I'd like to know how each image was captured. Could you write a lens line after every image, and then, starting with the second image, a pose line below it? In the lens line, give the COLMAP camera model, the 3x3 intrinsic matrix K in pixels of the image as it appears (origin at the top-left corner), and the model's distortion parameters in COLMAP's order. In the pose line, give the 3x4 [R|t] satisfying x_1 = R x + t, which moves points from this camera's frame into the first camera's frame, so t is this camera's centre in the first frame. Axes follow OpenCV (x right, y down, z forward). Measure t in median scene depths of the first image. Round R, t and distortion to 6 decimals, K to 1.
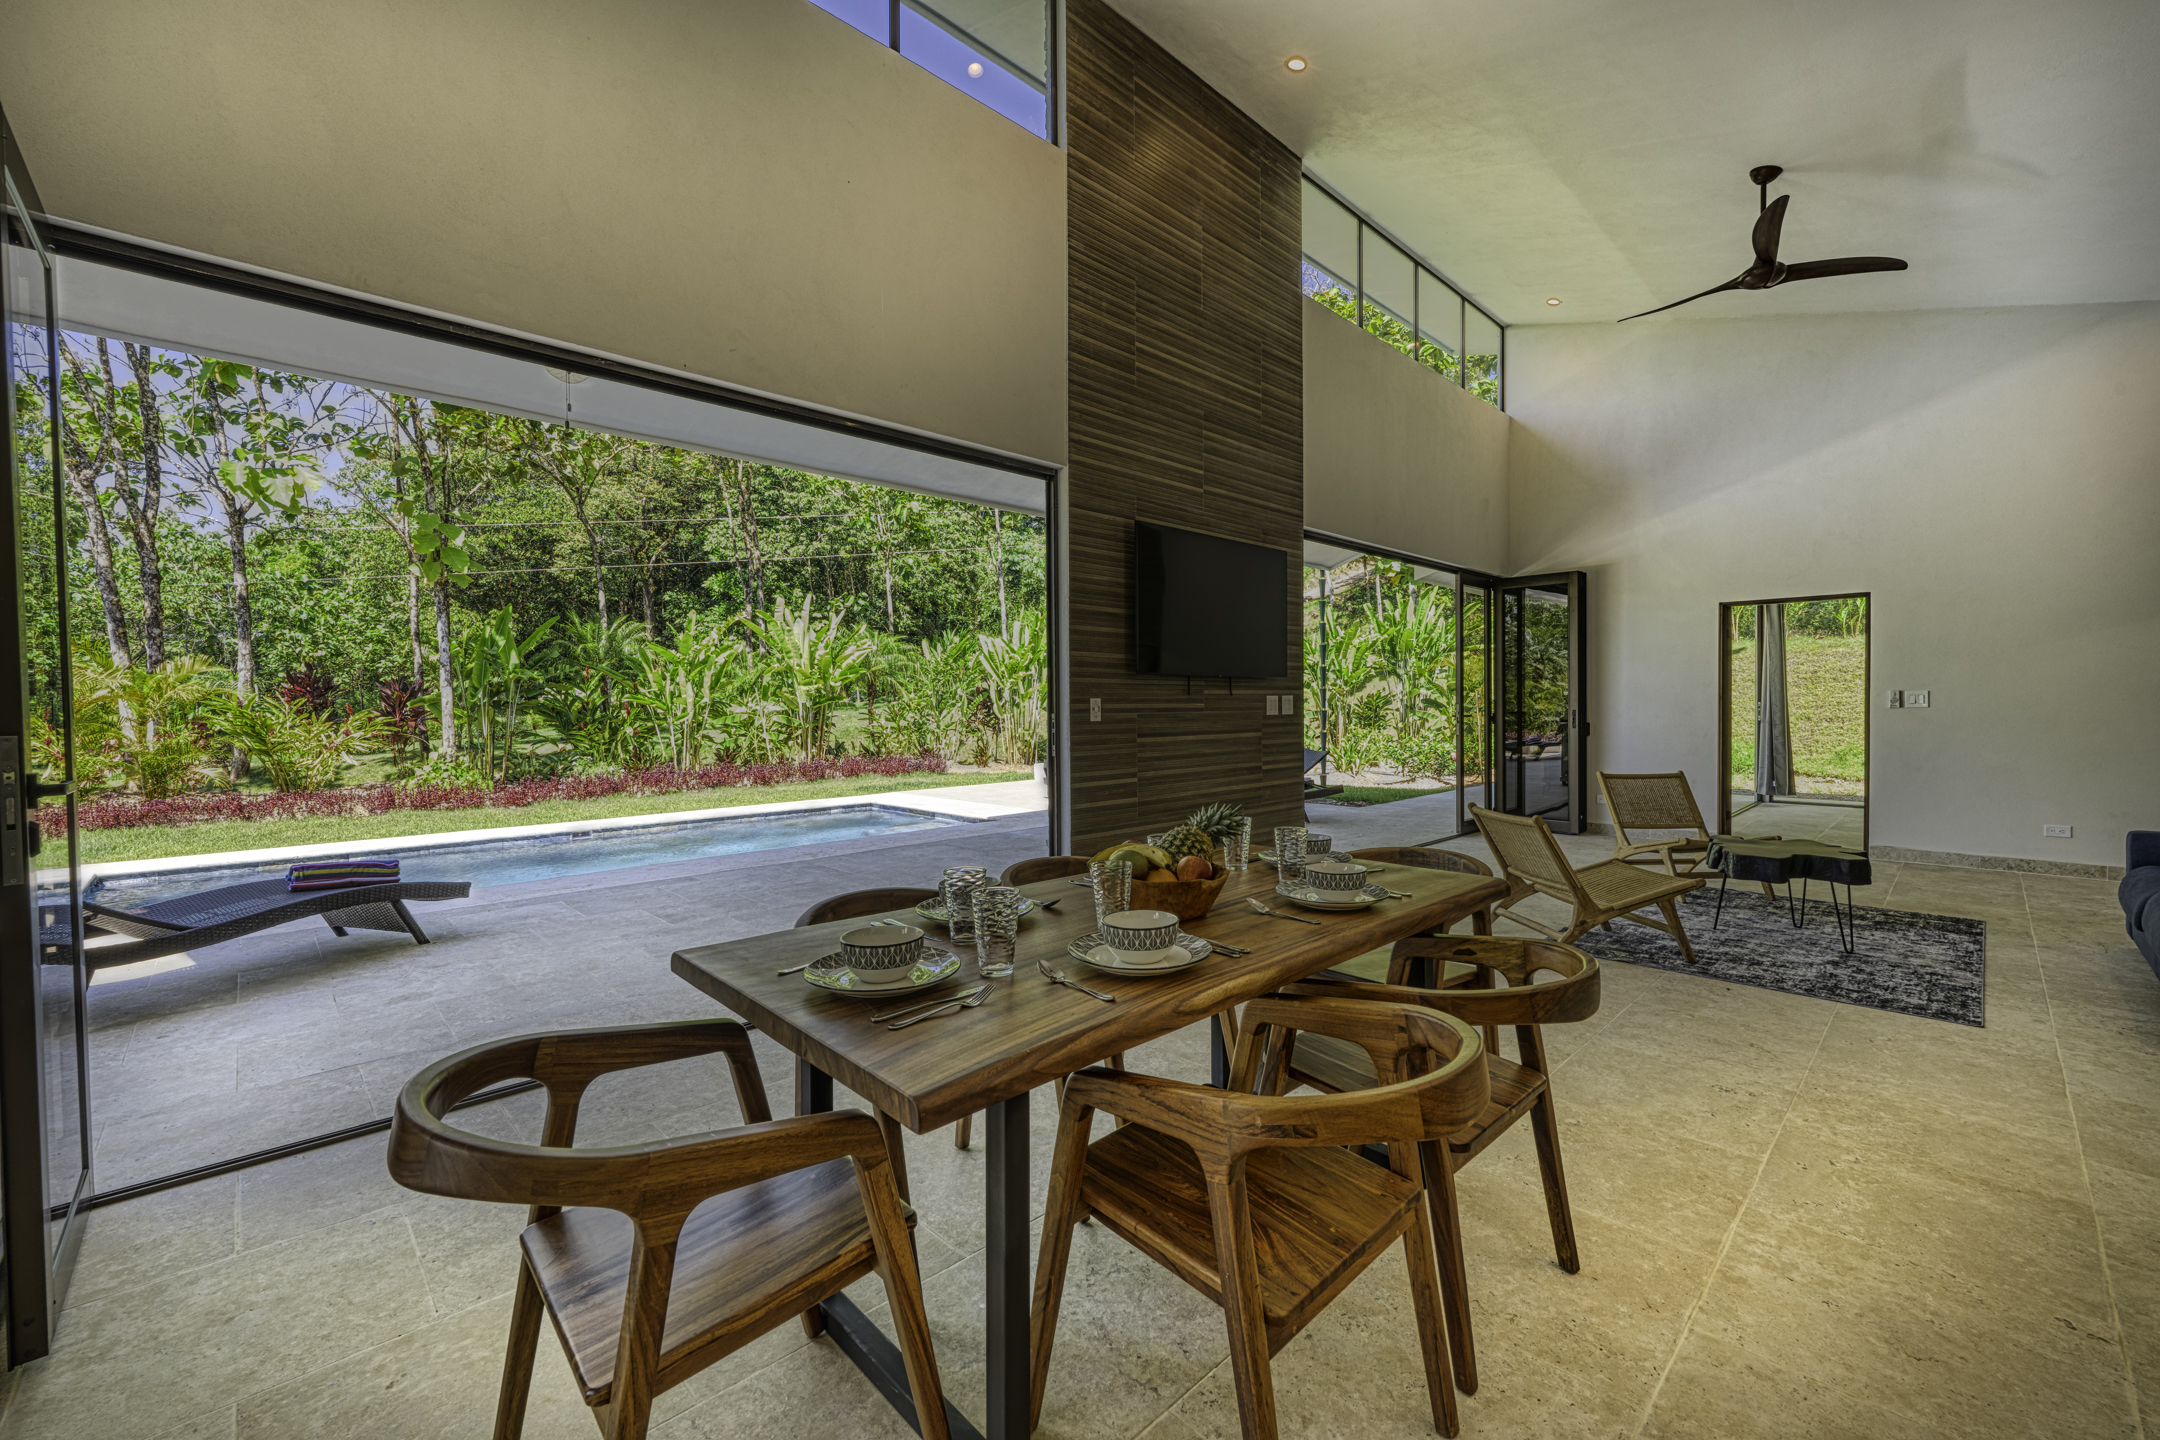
lens RADIAL K [[866.1, 0, 1080.0], [0, 866.1, 720.0], [0, 0, 1]] dist [0.001336, -0.000348]
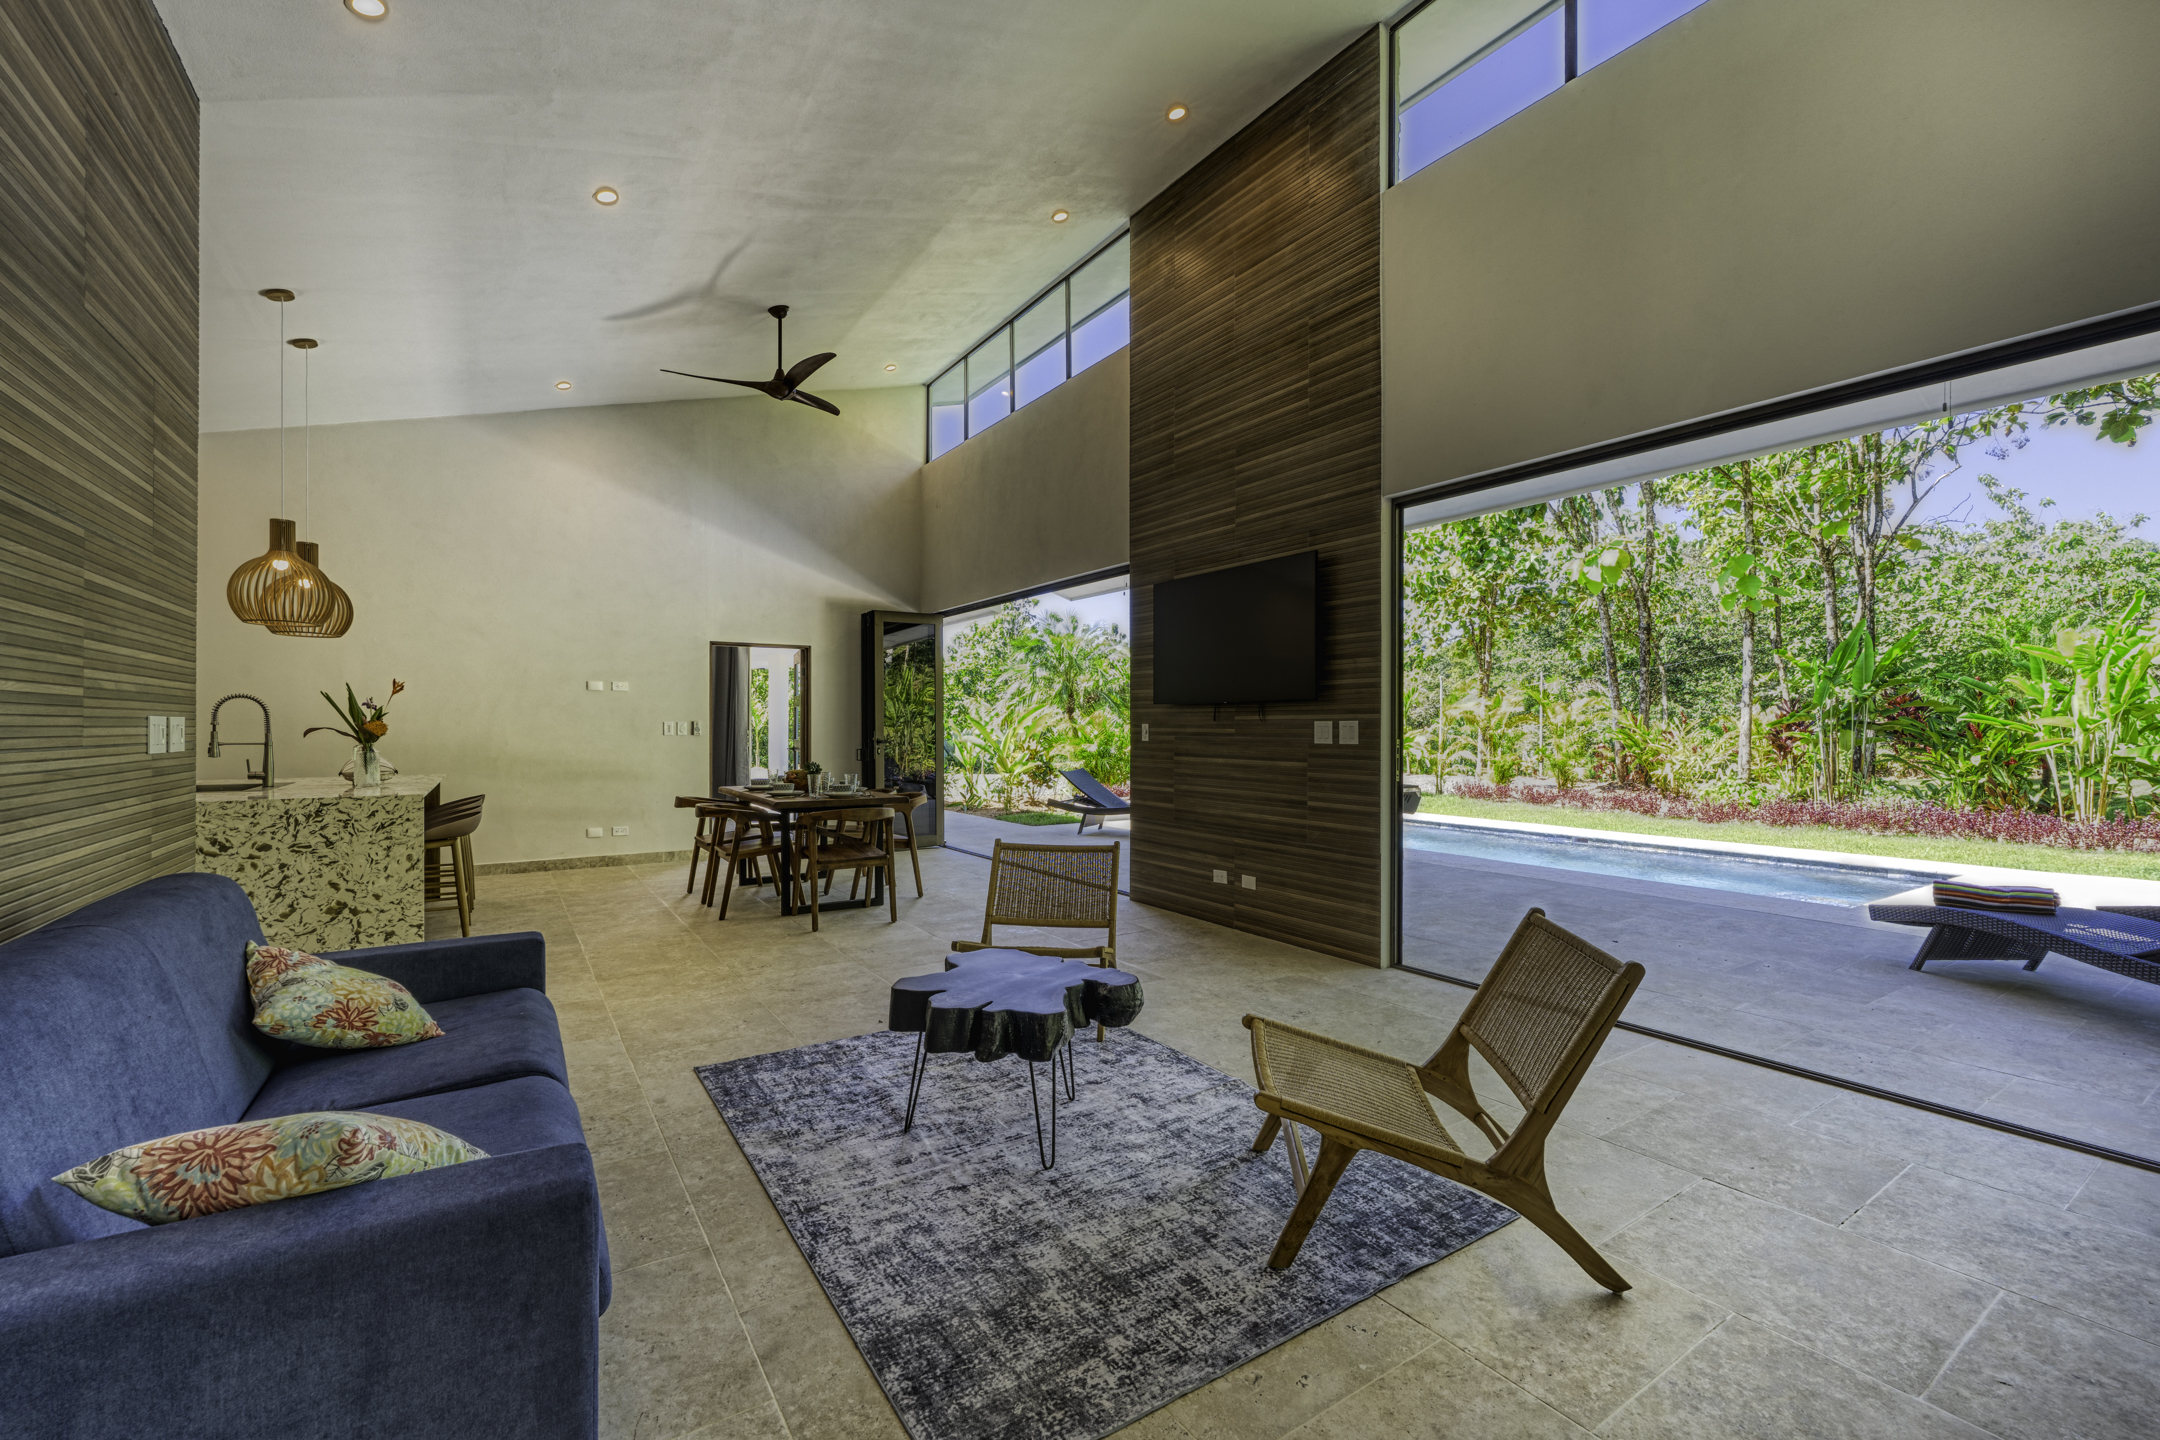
lens RADIAL K [[893.8, 0, 1081.2], [0, 893.8, 730.7], [0, 0, 1]] dist [-0.000041, -0.000575]
pose [[-0.179501, 0.012634, -0.983677, 1.130568], [-0.020163, 0.999660, 0.016519, -0.028423], [0.983551, 0.022799, -0.179186, 0.928995]]
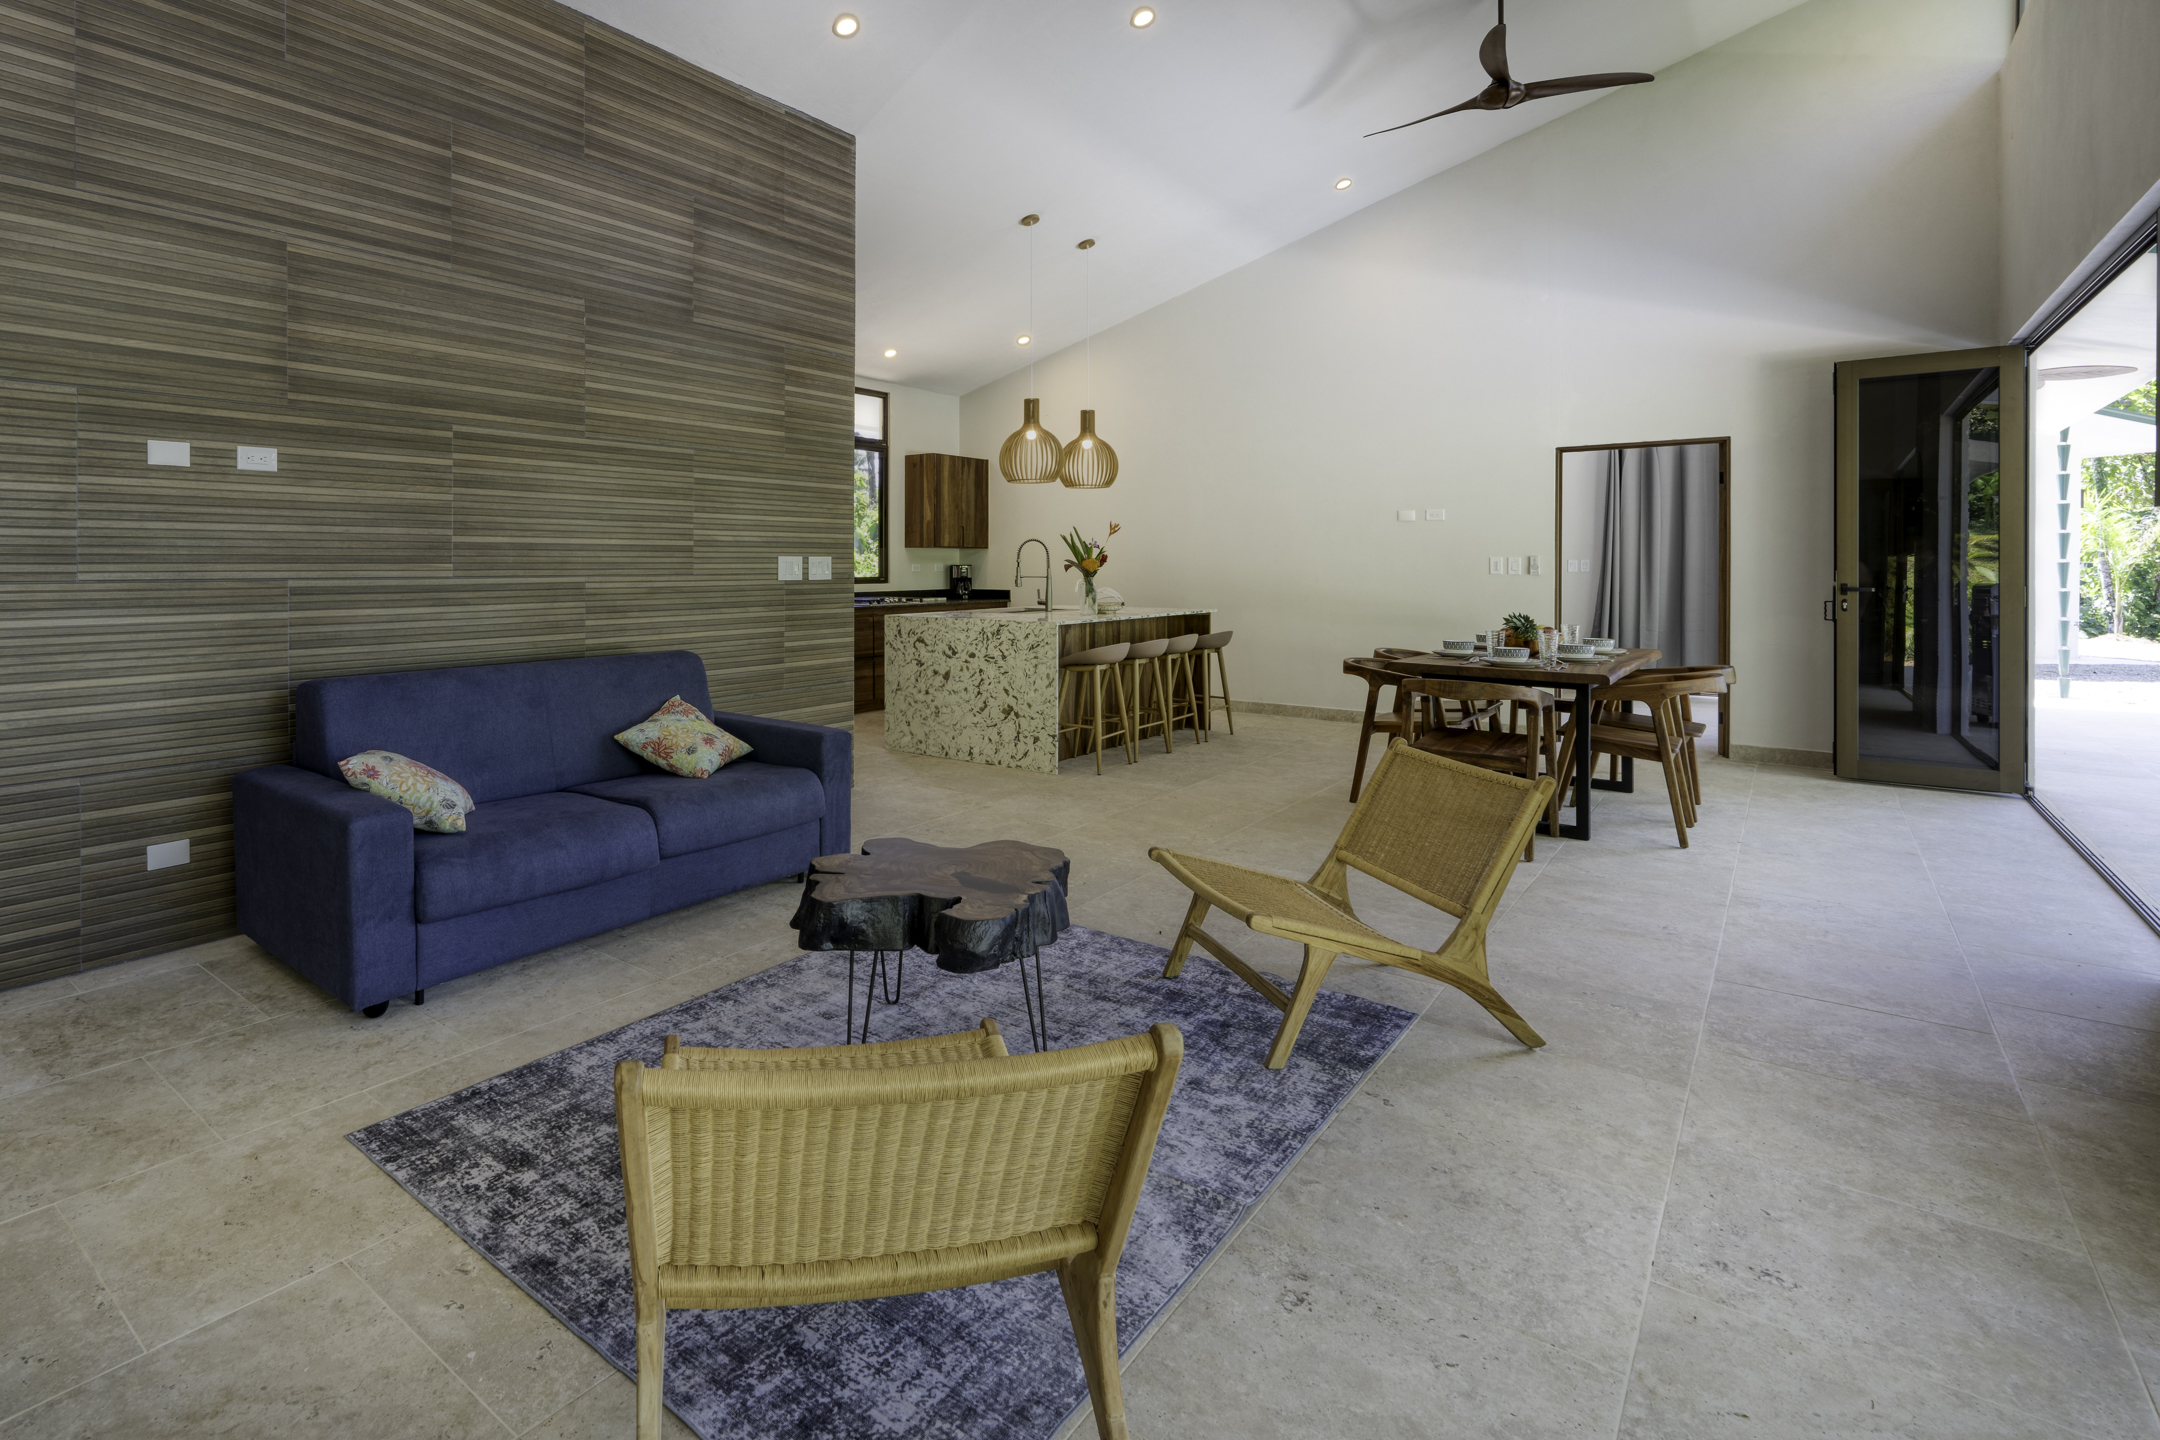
lens RADIAL K [[1057.0, 0, 881.6], [0, 1057.0, 570.3], [0, 0, 1]] dist [0.002627, 0.000503]
pose [[-0.995597, 0.009015, -0.093305, 0.720079], [0.006368, 0.999570, 0.028628, -0.031839], [0.093523, 0.027908, -0.995226, 1.275672]]
